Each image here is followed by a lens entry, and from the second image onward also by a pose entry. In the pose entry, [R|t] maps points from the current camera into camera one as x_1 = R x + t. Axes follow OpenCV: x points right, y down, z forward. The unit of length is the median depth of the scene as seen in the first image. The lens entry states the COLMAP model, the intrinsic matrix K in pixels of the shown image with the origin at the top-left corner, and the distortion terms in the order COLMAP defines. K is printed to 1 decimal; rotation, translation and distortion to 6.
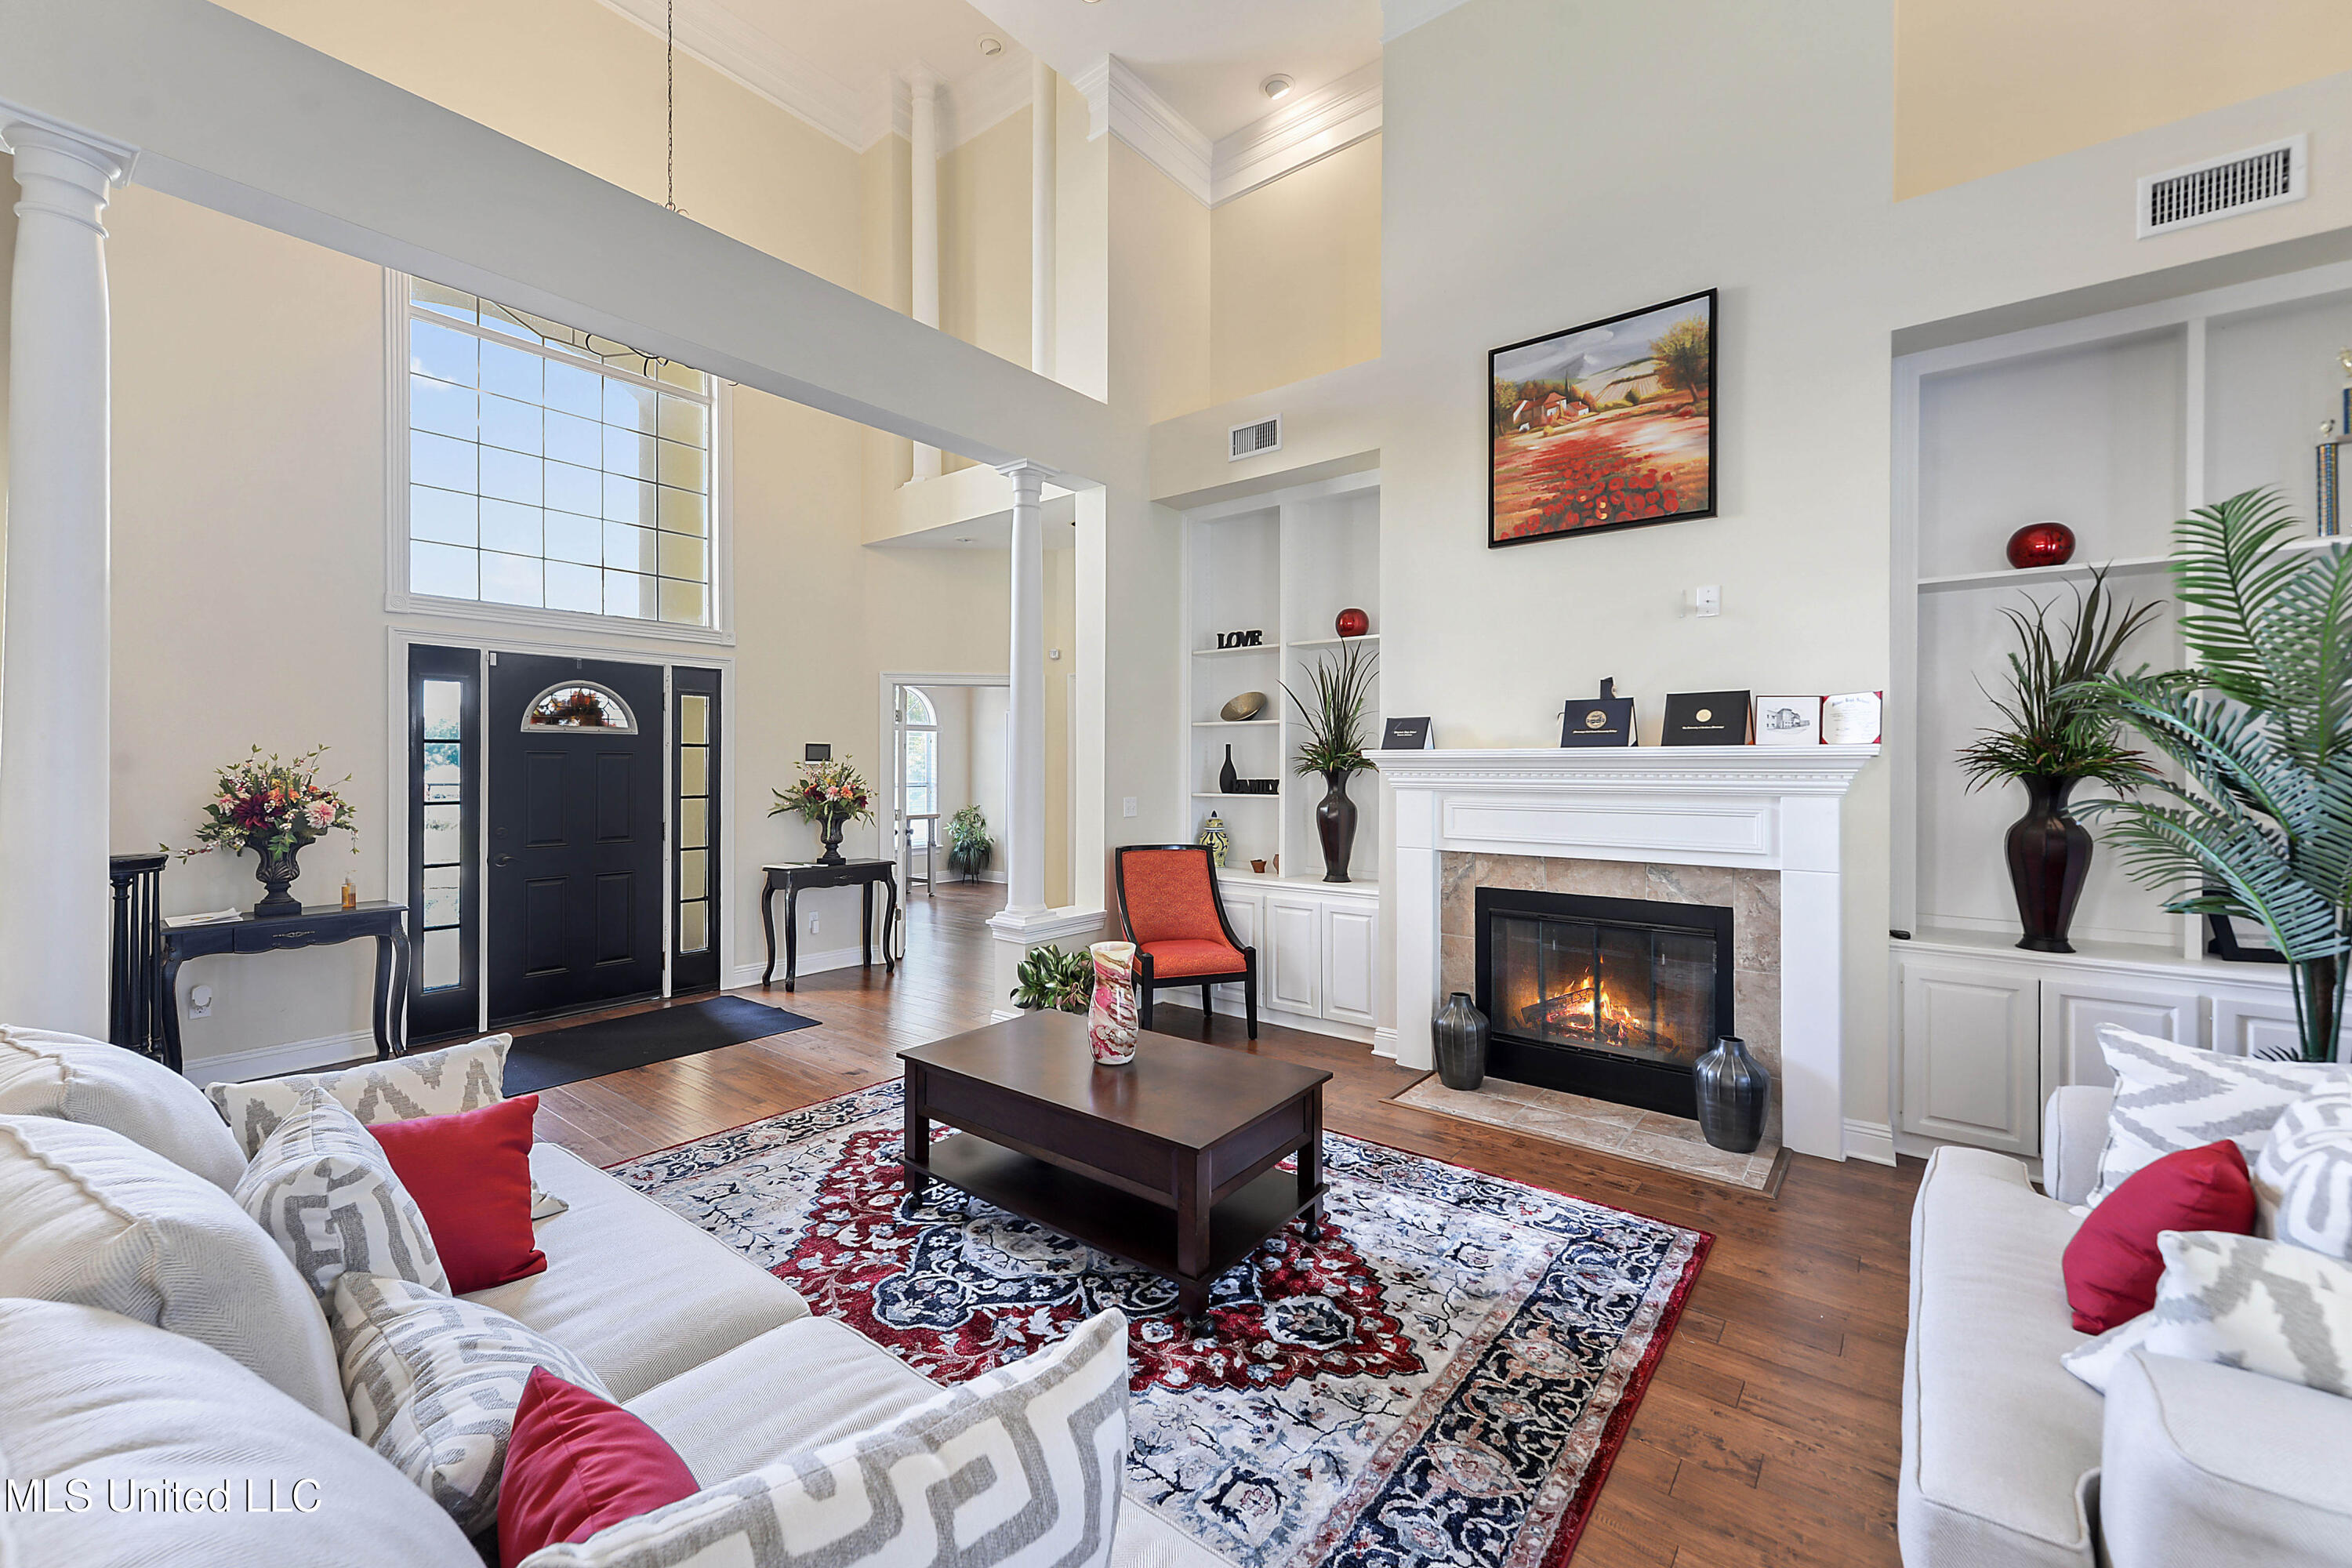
lens RADIAL K [[947.2, 0, 1156.5], [0, 947.2, 765.0], [0, 0, 1]] dist [0.002429, -0.000037]
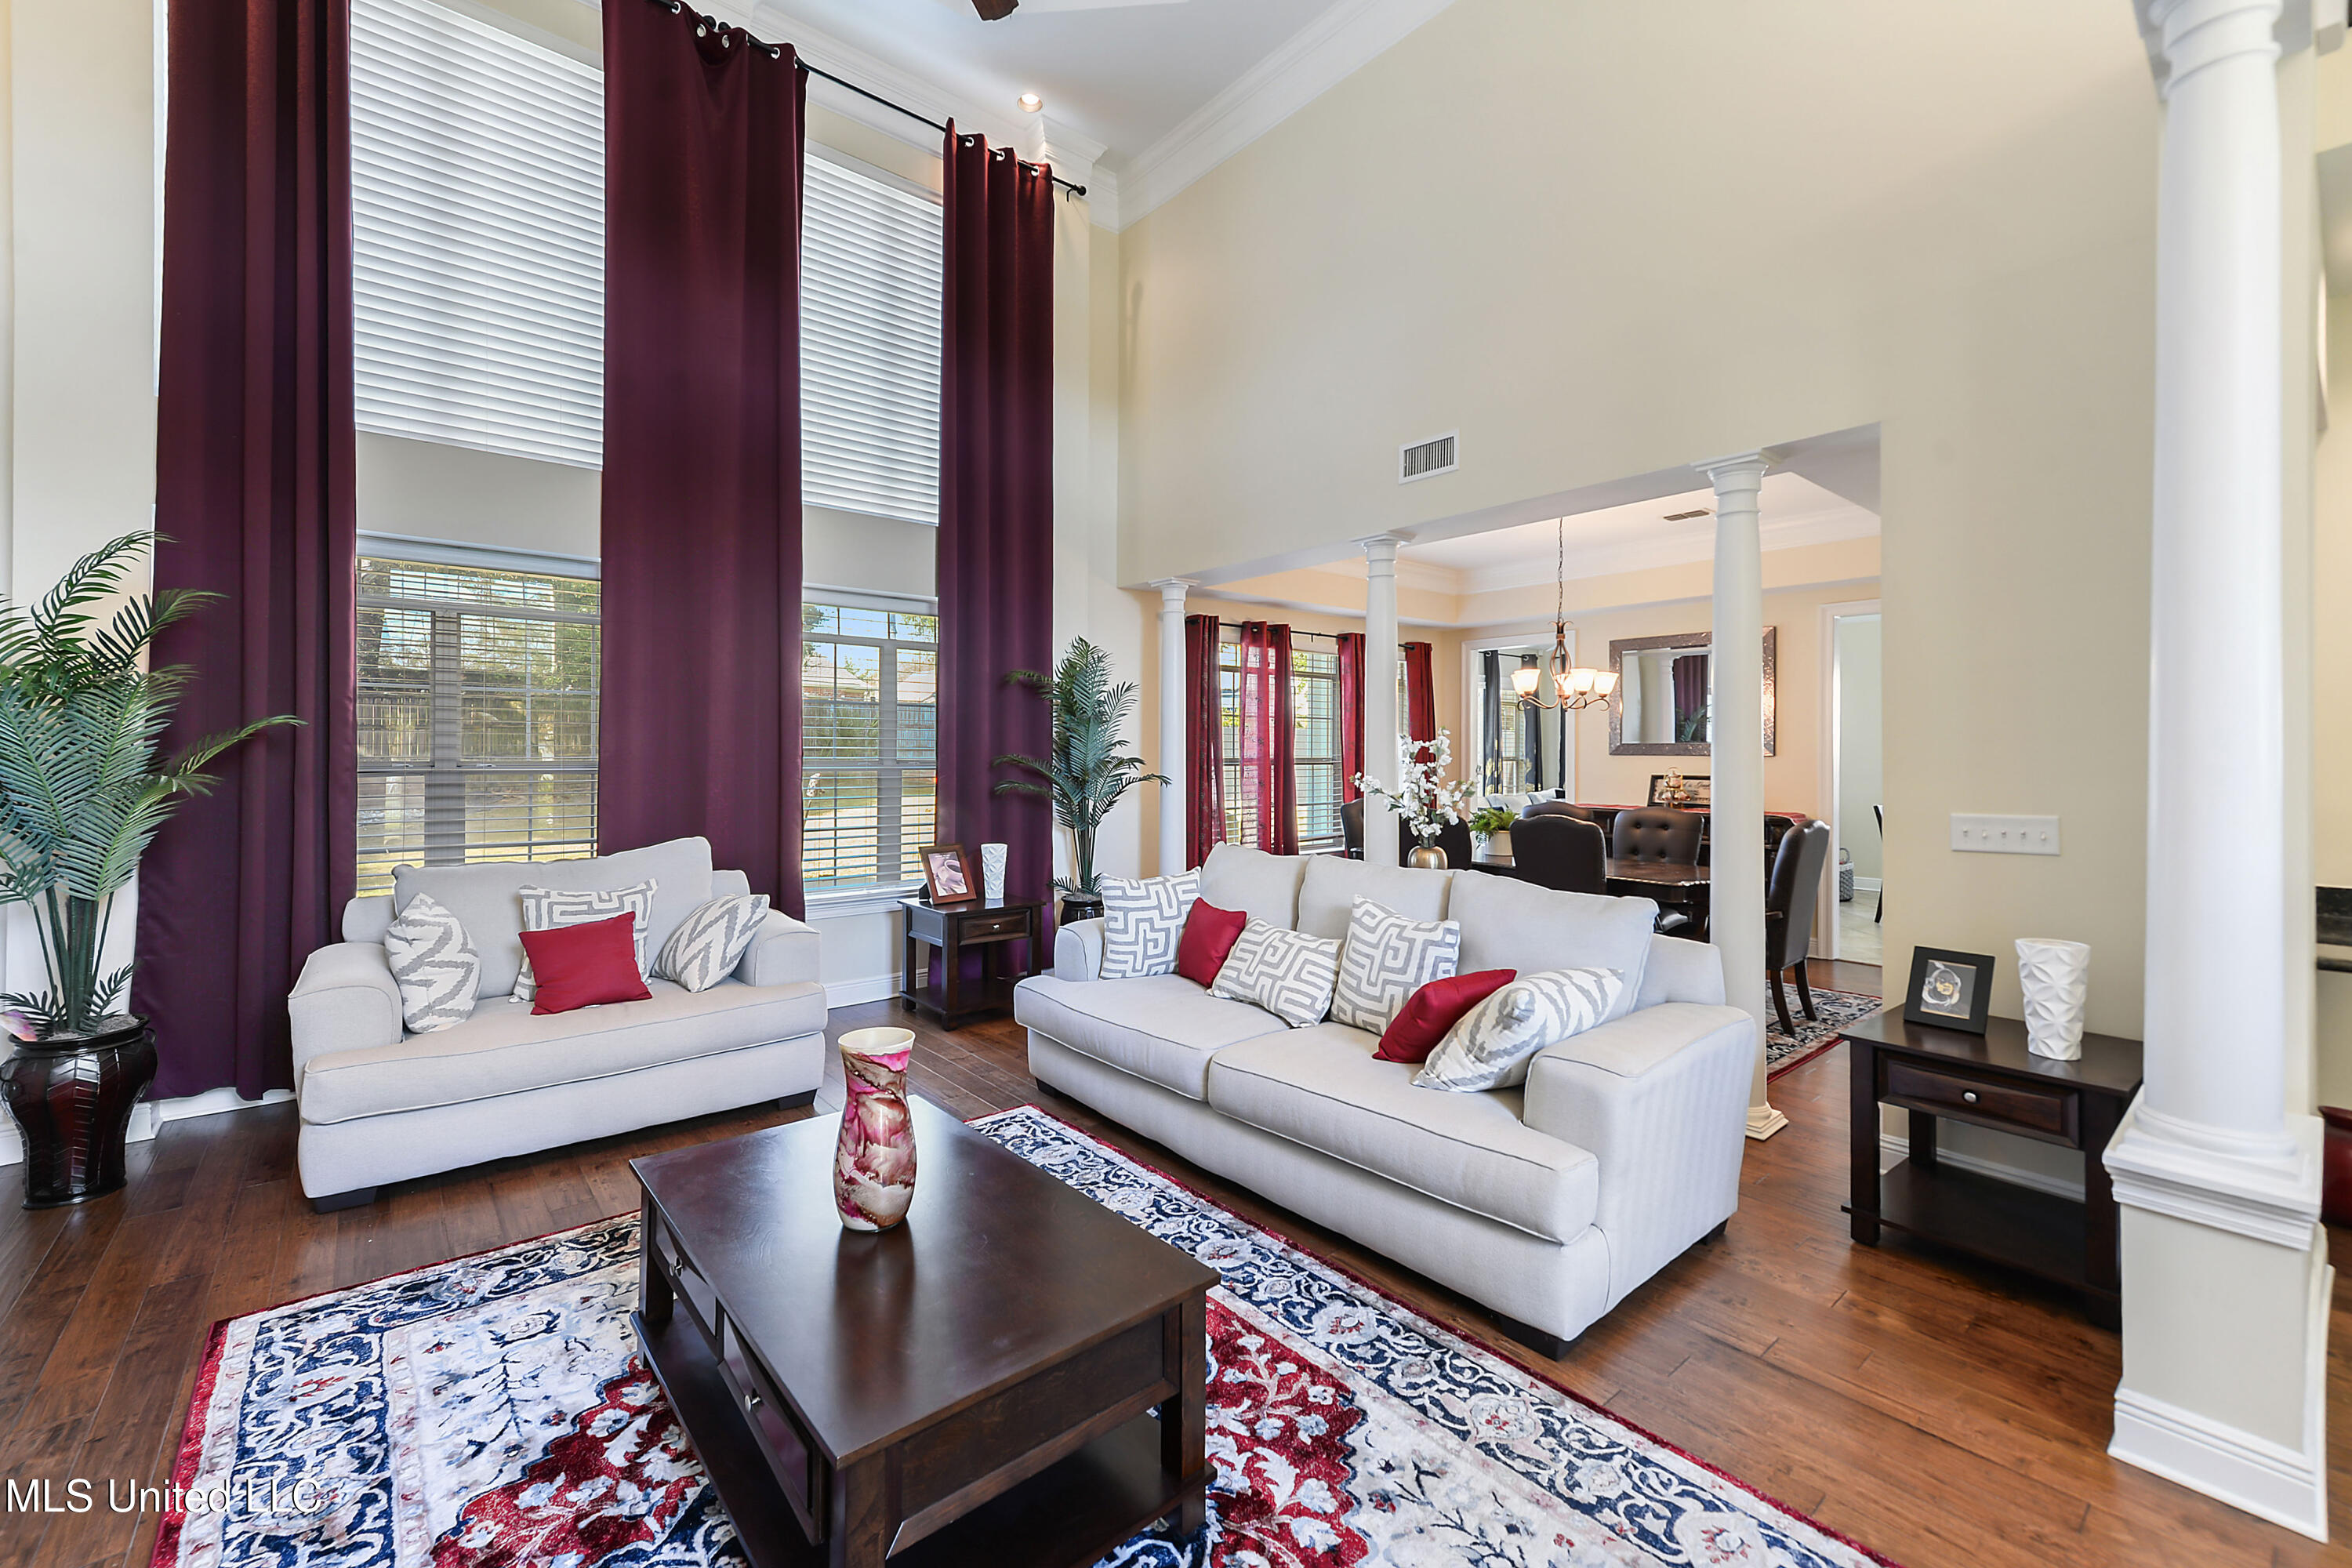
lens RADIAL K [[969.9, 0, 1167.6], [0, 969.9, 746.7], [0, 0, 1]] dist [0.012100, -0.000028]
pose [[-0.980742, -0.005817, 0.195220, -0.272336], [-0.006296, 0.999978, -0.001833, -0.002571], [-0.195205, -0.003027, -0.980758, 1.203900]]
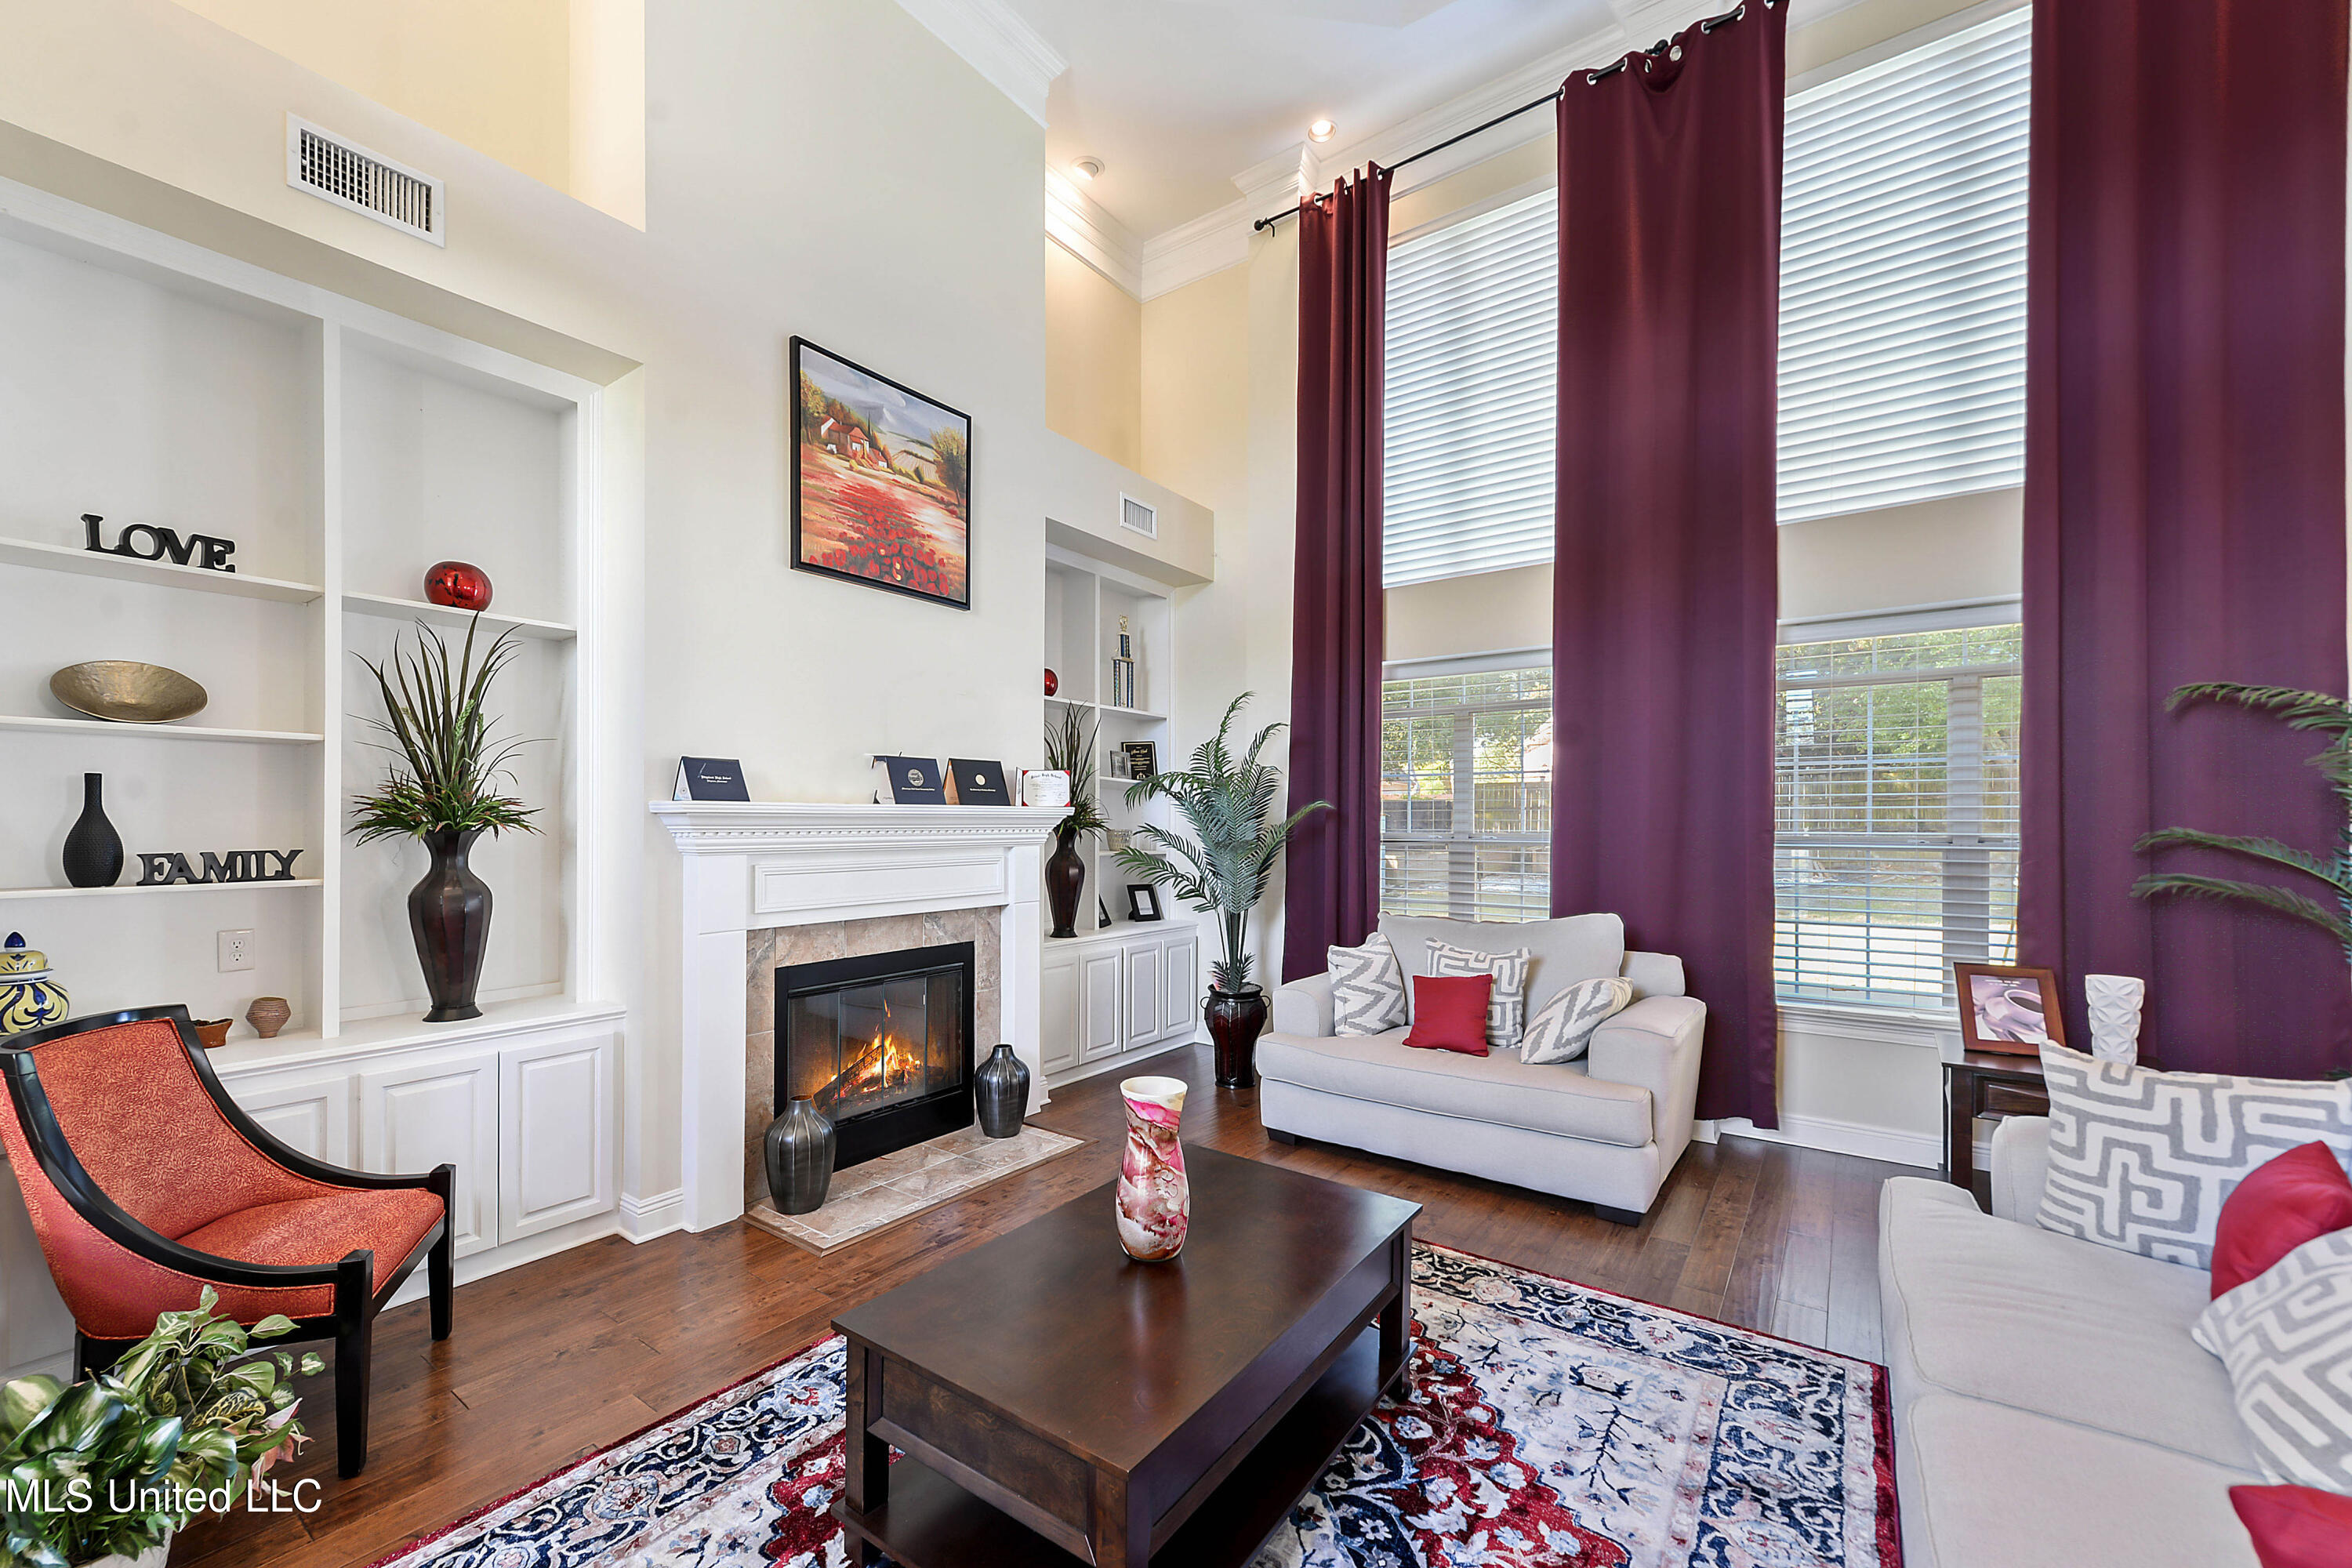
lens RADIAL K [[940.4, 0, 1143.1], [0, 940.4, 822.3], [0, 0, 1]] dist [0.008682, -0.000121]
pose [[-0.035896, -0.000294, 0.999356, -0.549210], [-0.000524, 1.000000, 0.000276, 0.000154], [-0.999355, -0.000514, -0.035896, 0.774697]]
